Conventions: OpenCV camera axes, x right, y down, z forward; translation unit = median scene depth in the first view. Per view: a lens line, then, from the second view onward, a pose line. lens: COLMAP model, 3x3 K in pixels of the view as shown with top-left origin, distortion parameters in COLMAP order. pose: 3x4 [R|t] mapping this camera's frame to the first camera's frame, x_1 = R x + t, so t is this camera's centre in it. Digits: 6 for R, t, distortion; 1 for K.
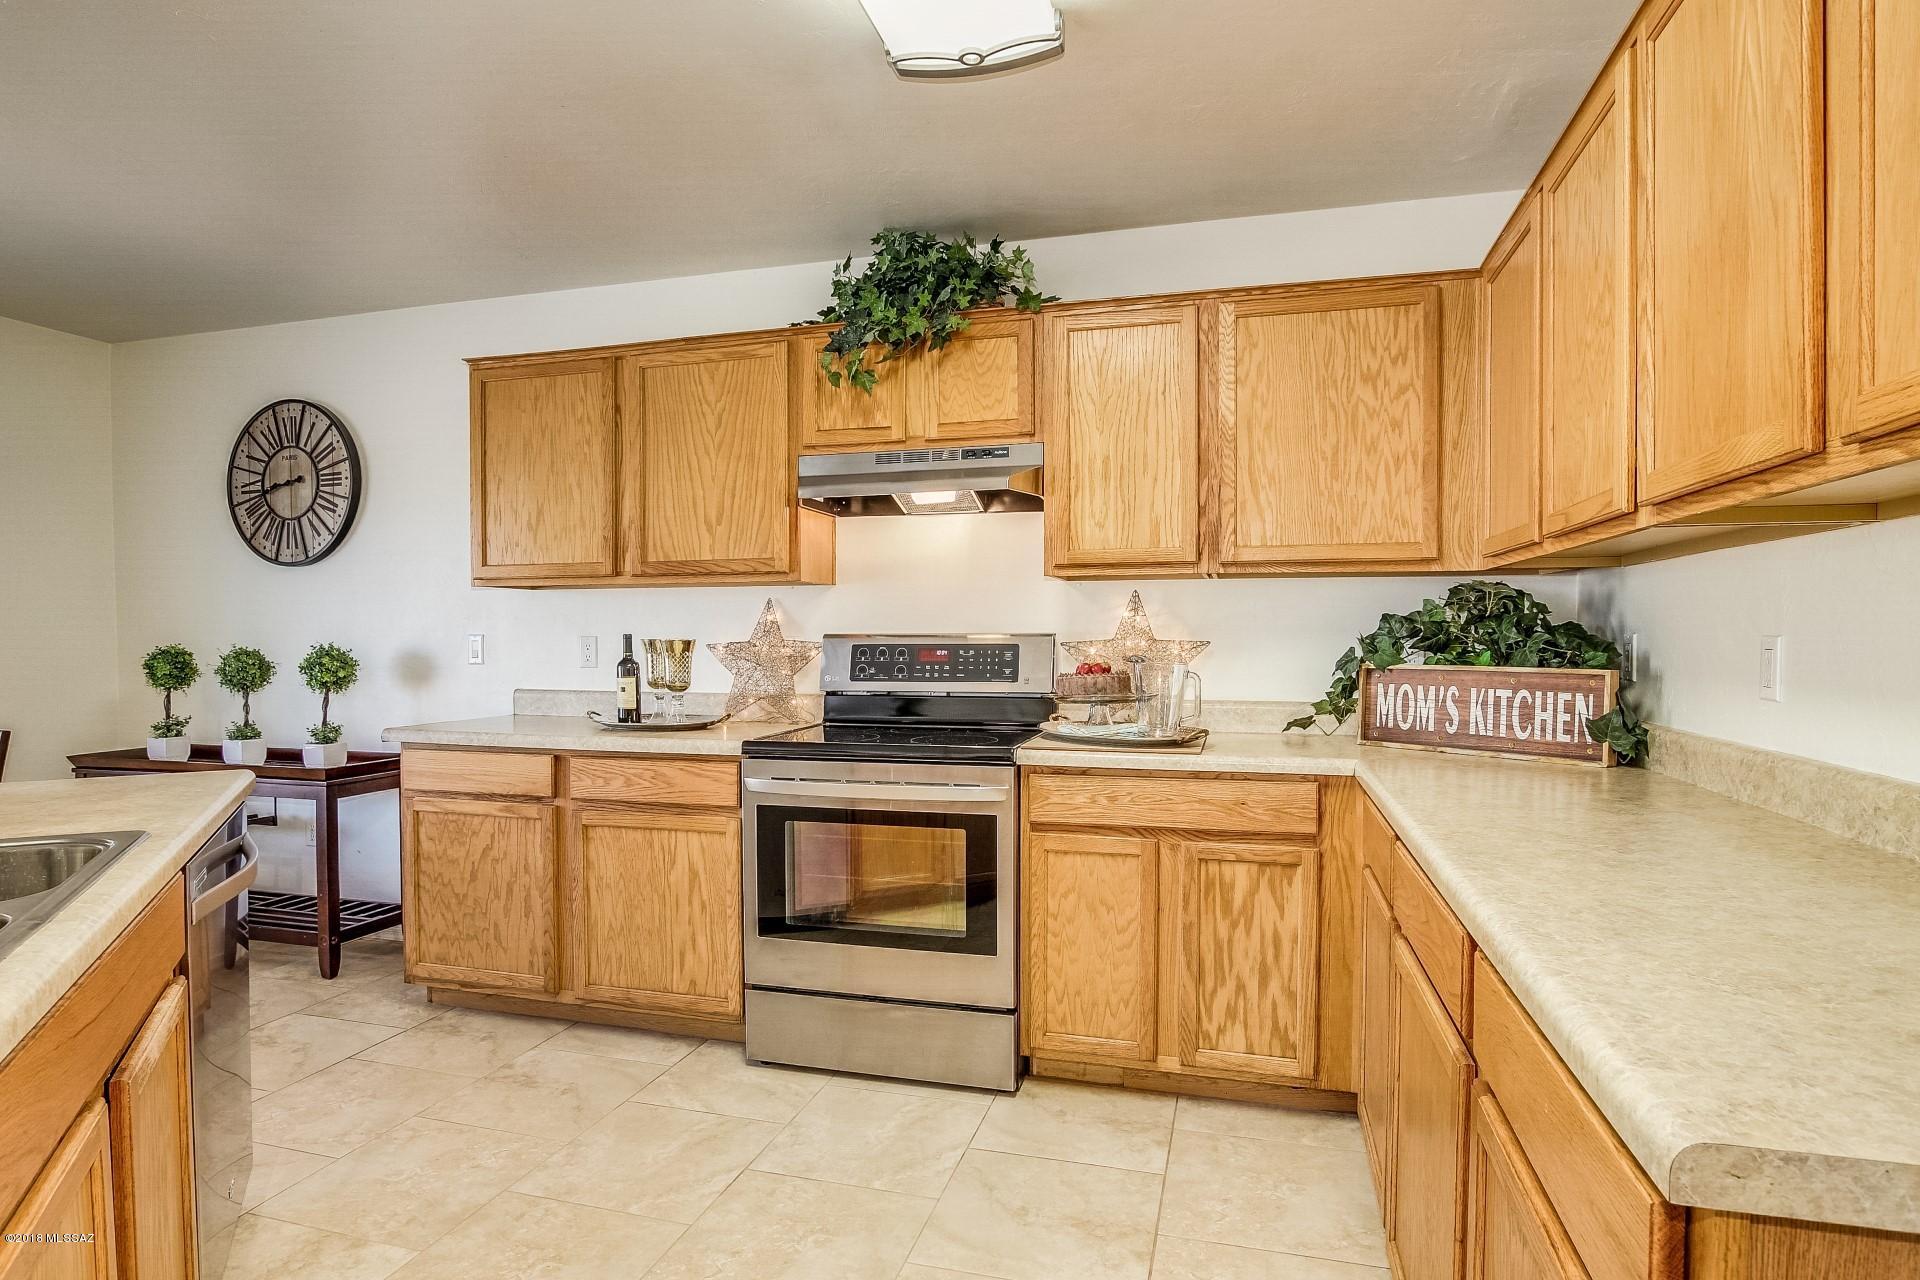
lens RADIAL K [[1053.8, 0, 941.5], [0, 1053.8, 649.2], [0, 0, 1]] dist [-0.021650, 0.000665]
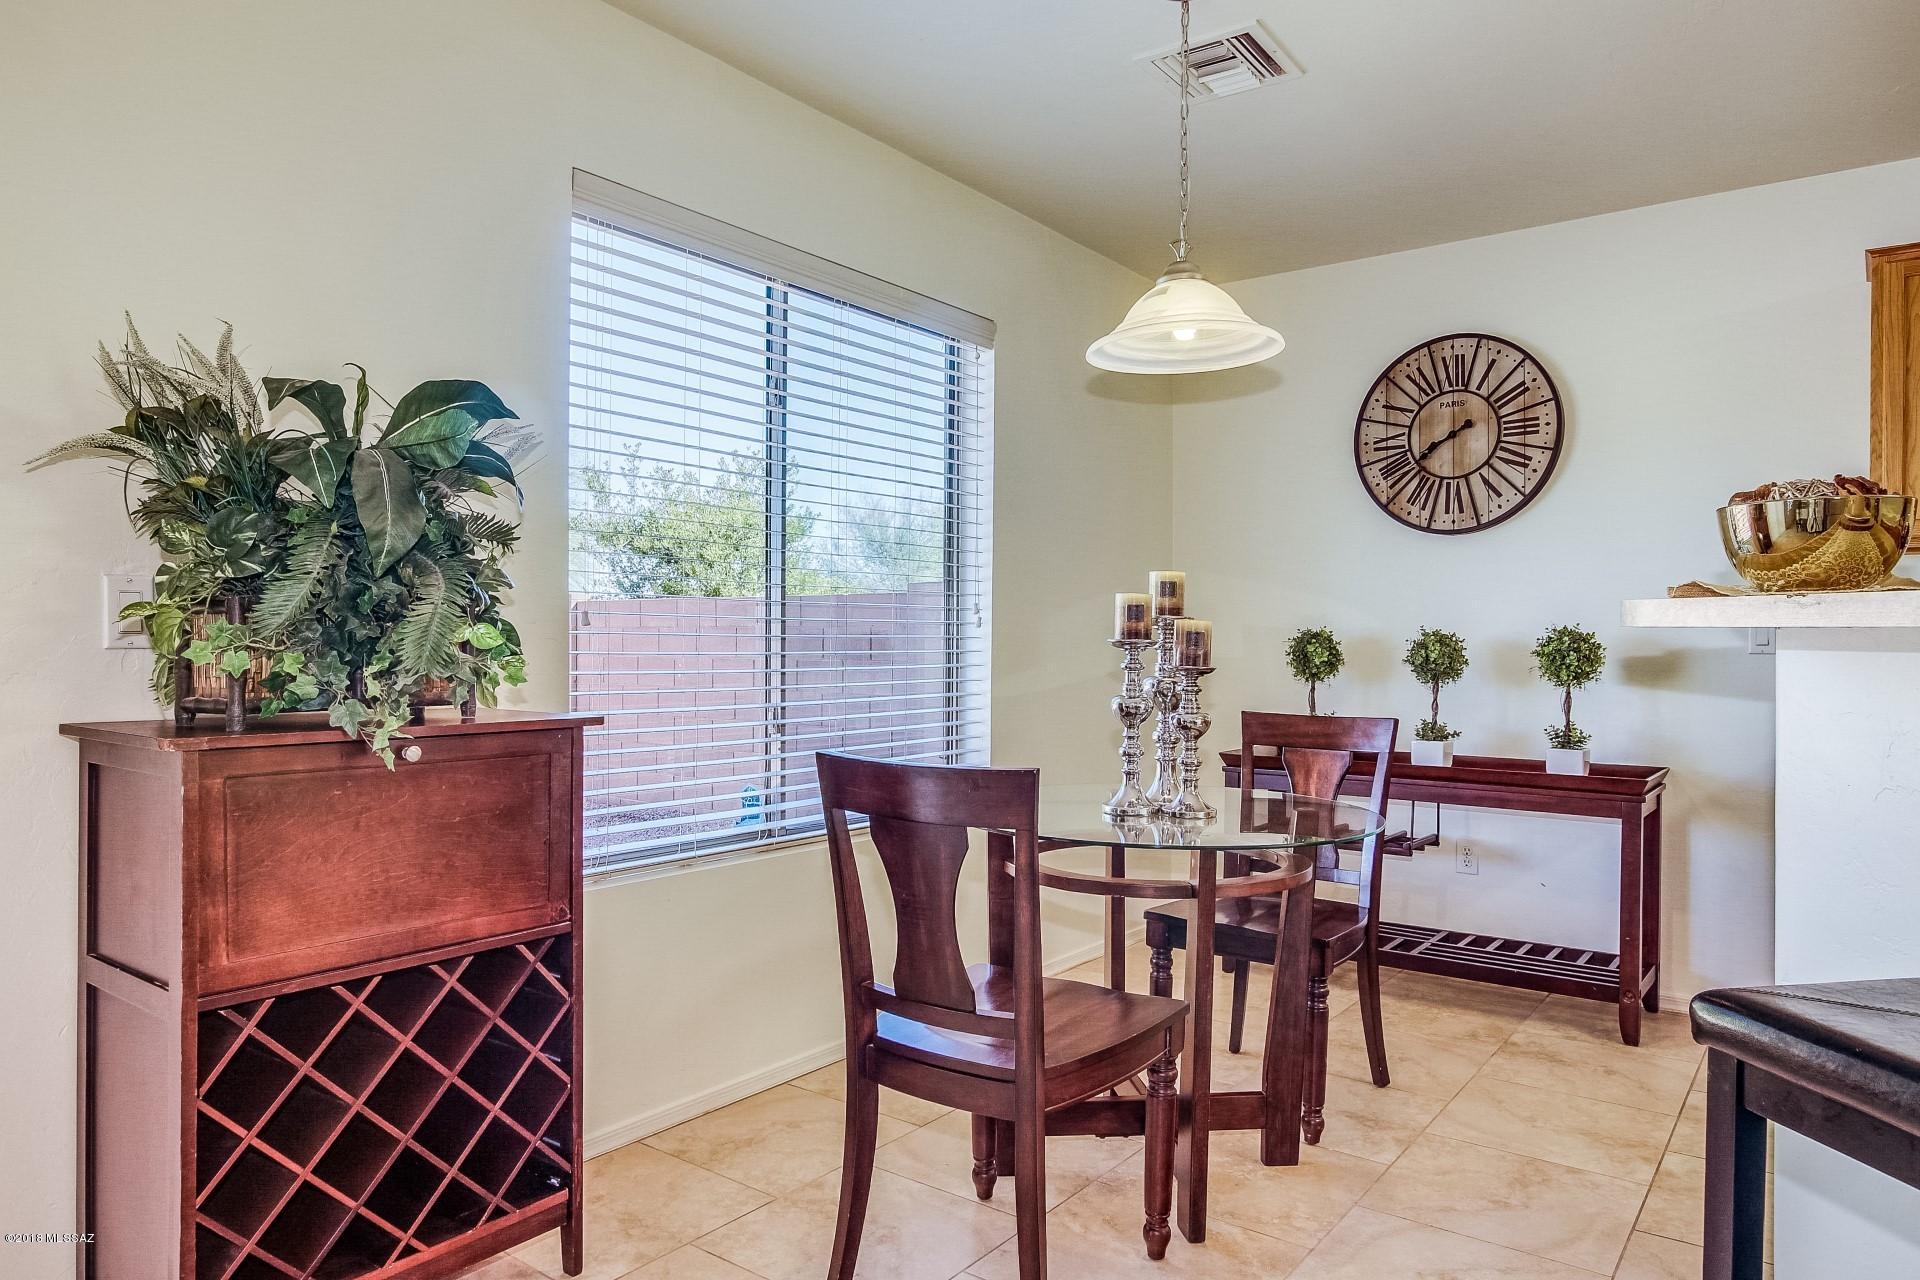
lens RADIAL K [[1218.7, 0, 978.3], [0, 1218.7, 650.1], [0, 0, 1]] dist [-0.004129, 0.000121]
pose [[0.942244, 0.011671, -0.334723, -0.824959], [-0.015392, 0.999846, -0.008467, 0.033661], [0.334573, 0.013130, 0.942278, -0.048709]]
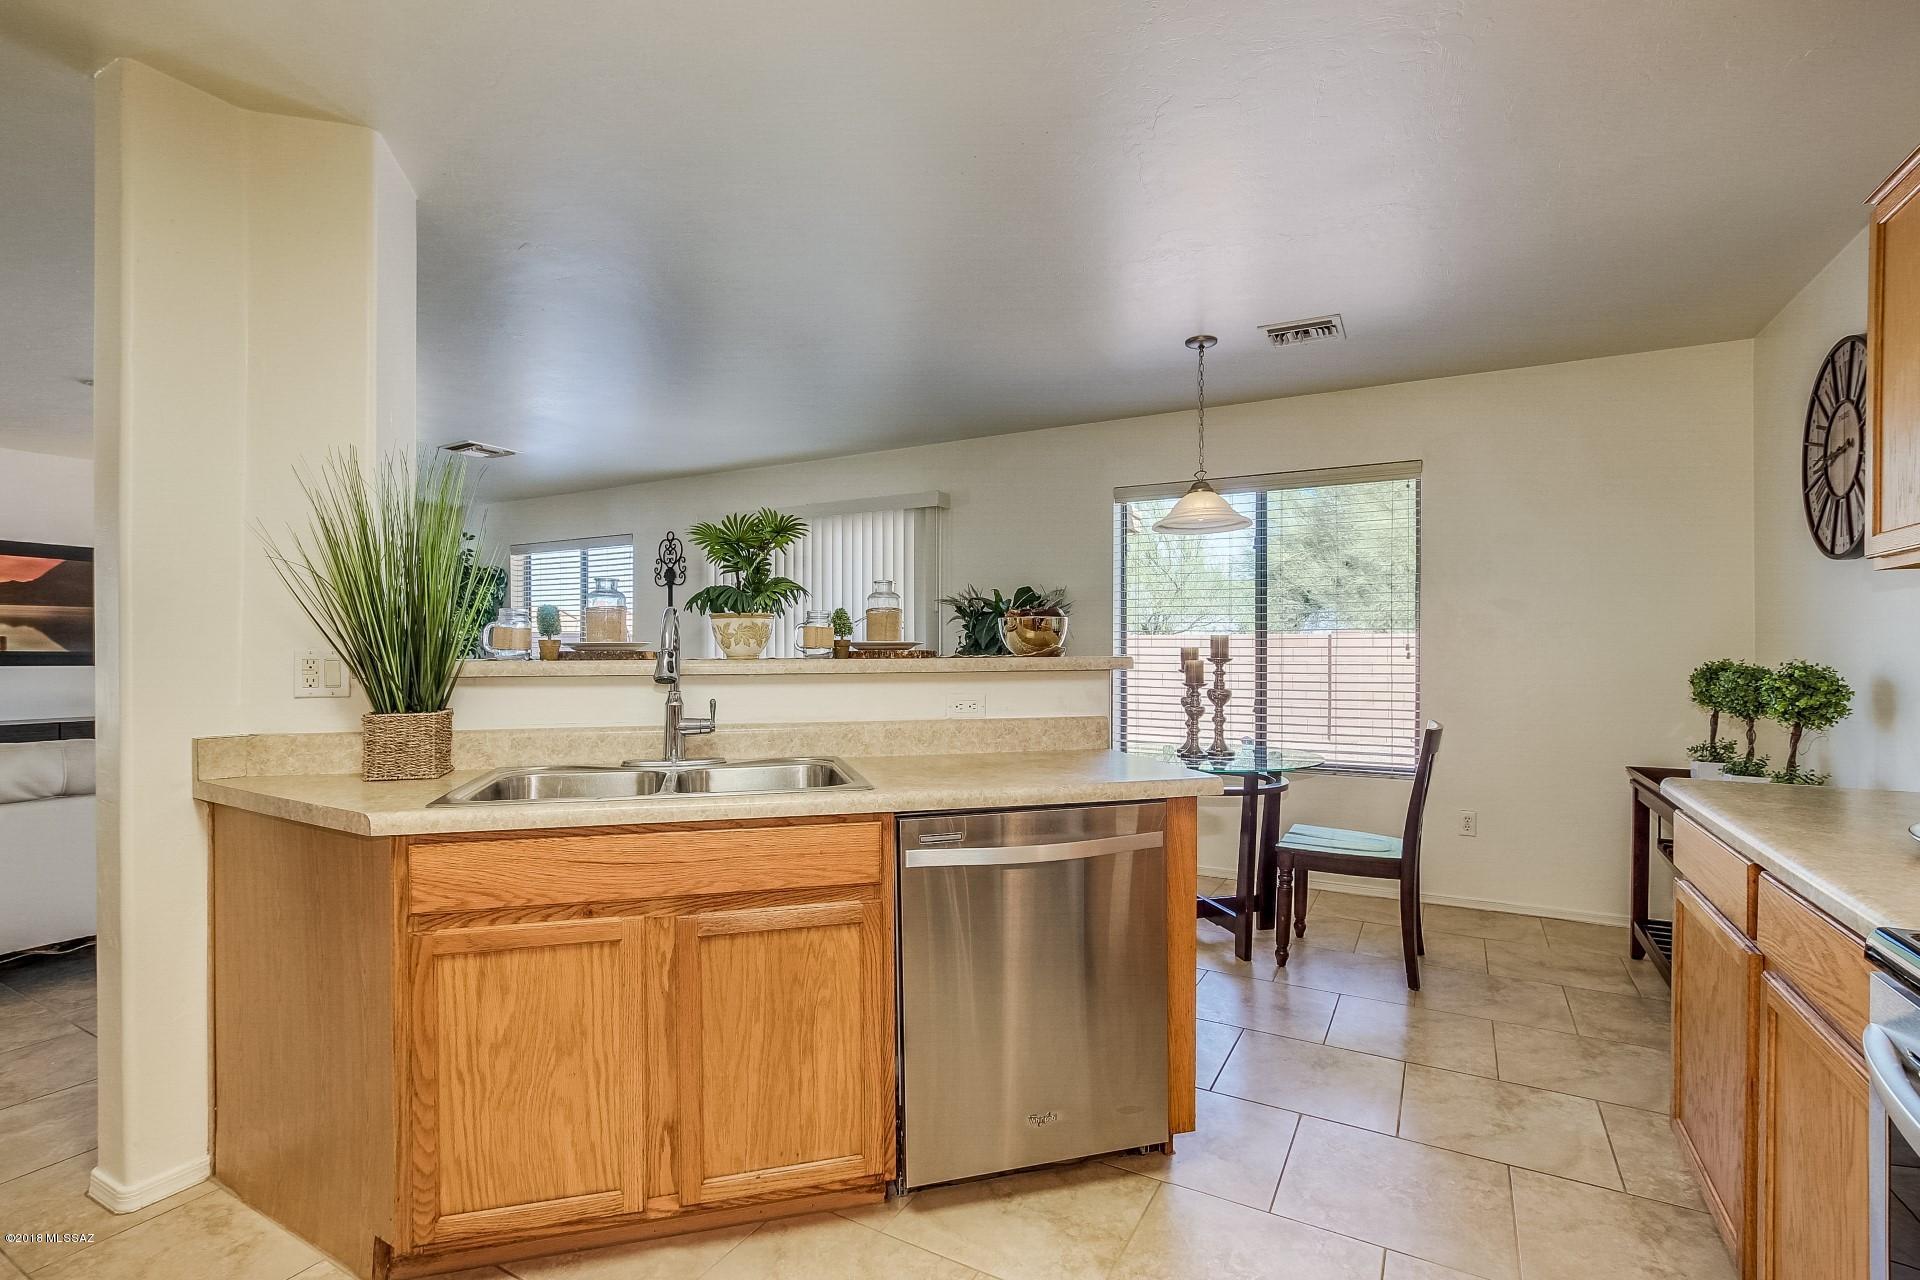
lens RADIAL K [[884.1, 0, 956.7], [0, 884.1, 652.1], [0, 0, 1]] dist [-0.000723, 0.000020]
pose [[-0.220402, 0.008850, -0.975369, 0.181847], [-0.016321, 0.999785, 0.012759, -0.012136], [0.975273, 0.018731, -0.220211, 0.653252]]
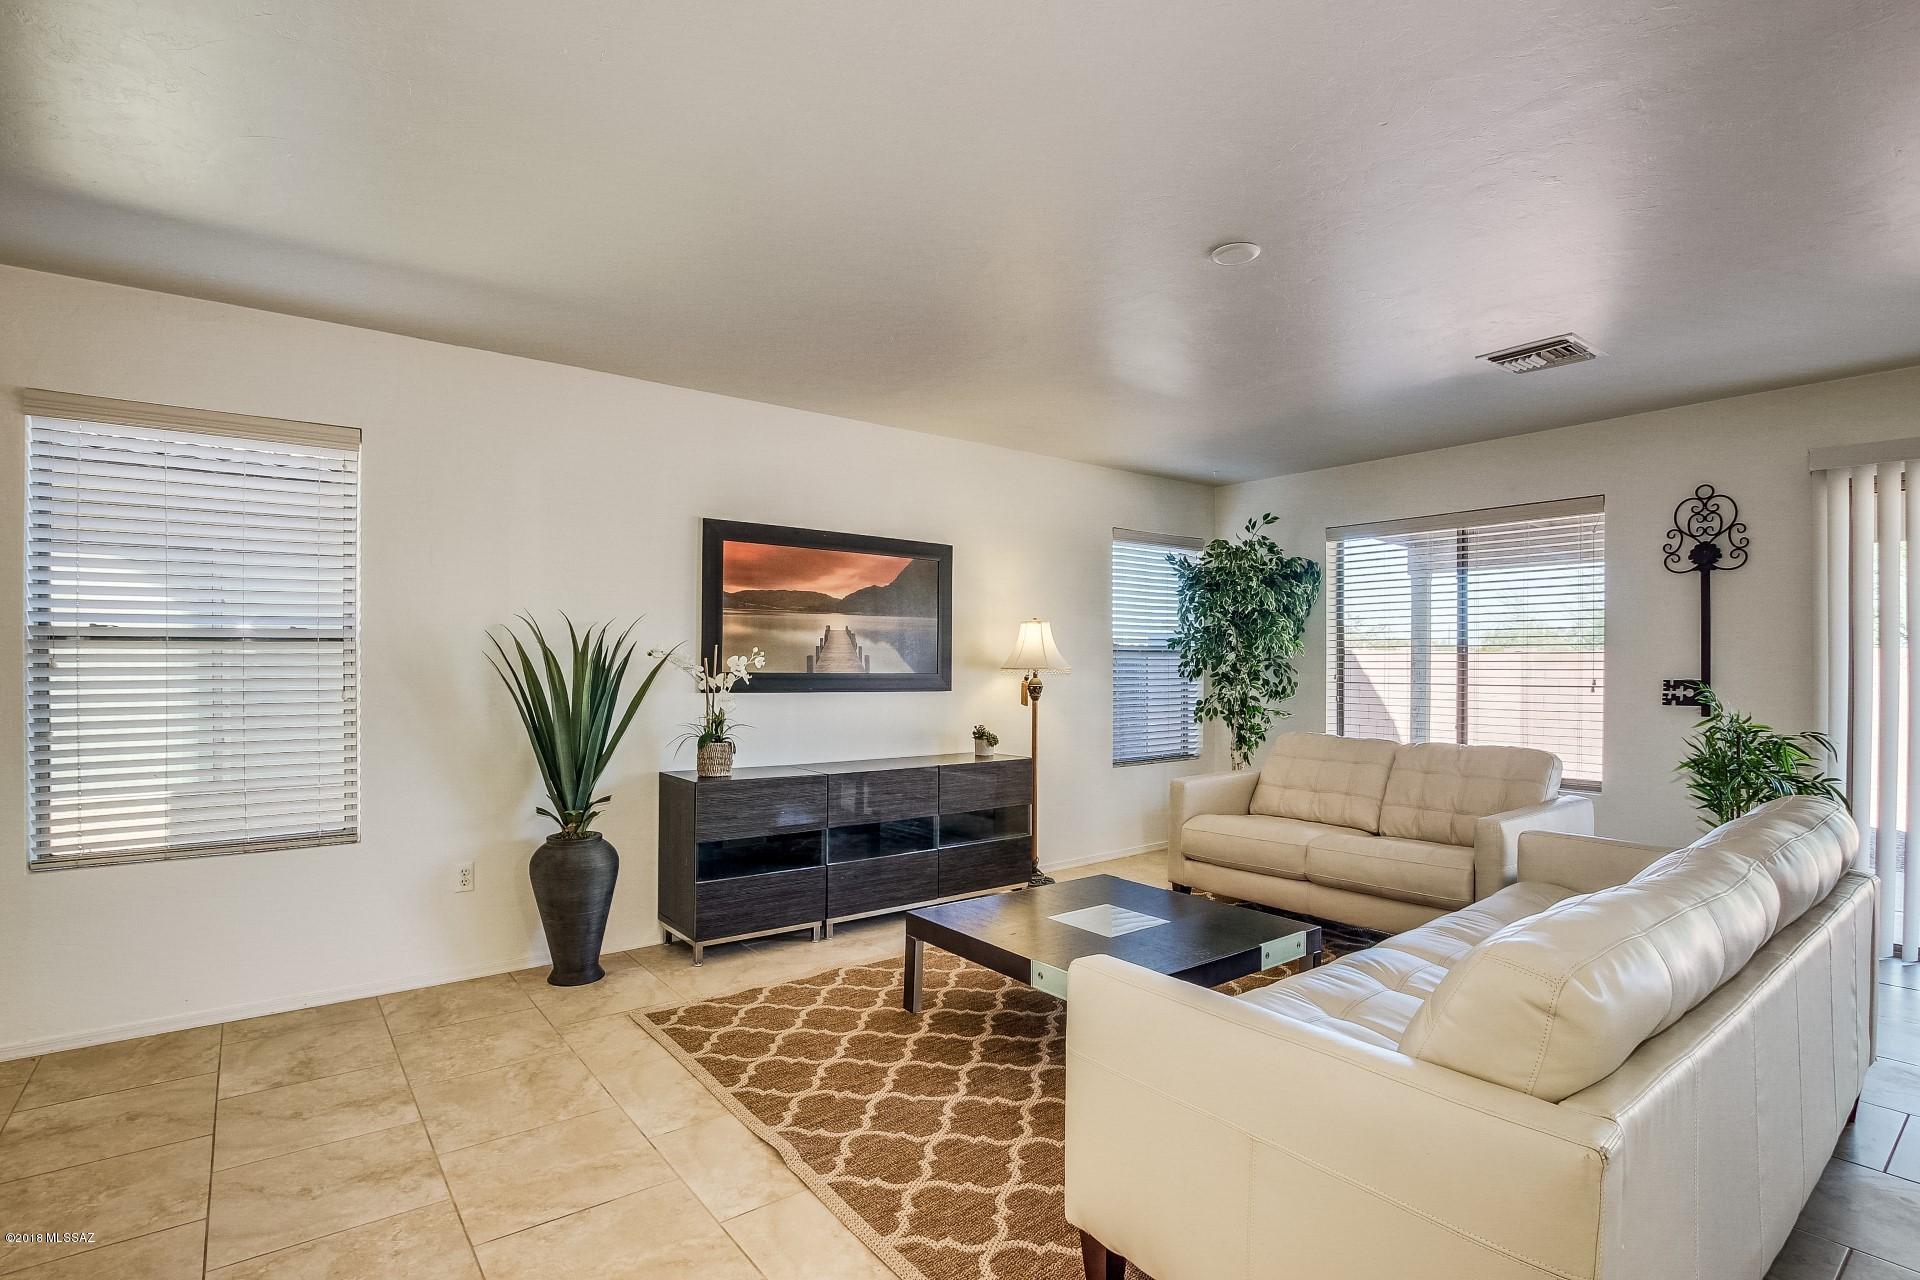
lens RADIAL K [[932.9, 0, 963.8], [0, 932.9, 654.8], [0, 0, 1]] dist [-0.020516, 0.000165]
pose [[-0.574545, -0.001677, -0.818471, 0.038719], [-0.012344, 0.999902, 0.006616, -0.004025], [0.818380, 0.013905, -0.574509, -0.524363]]
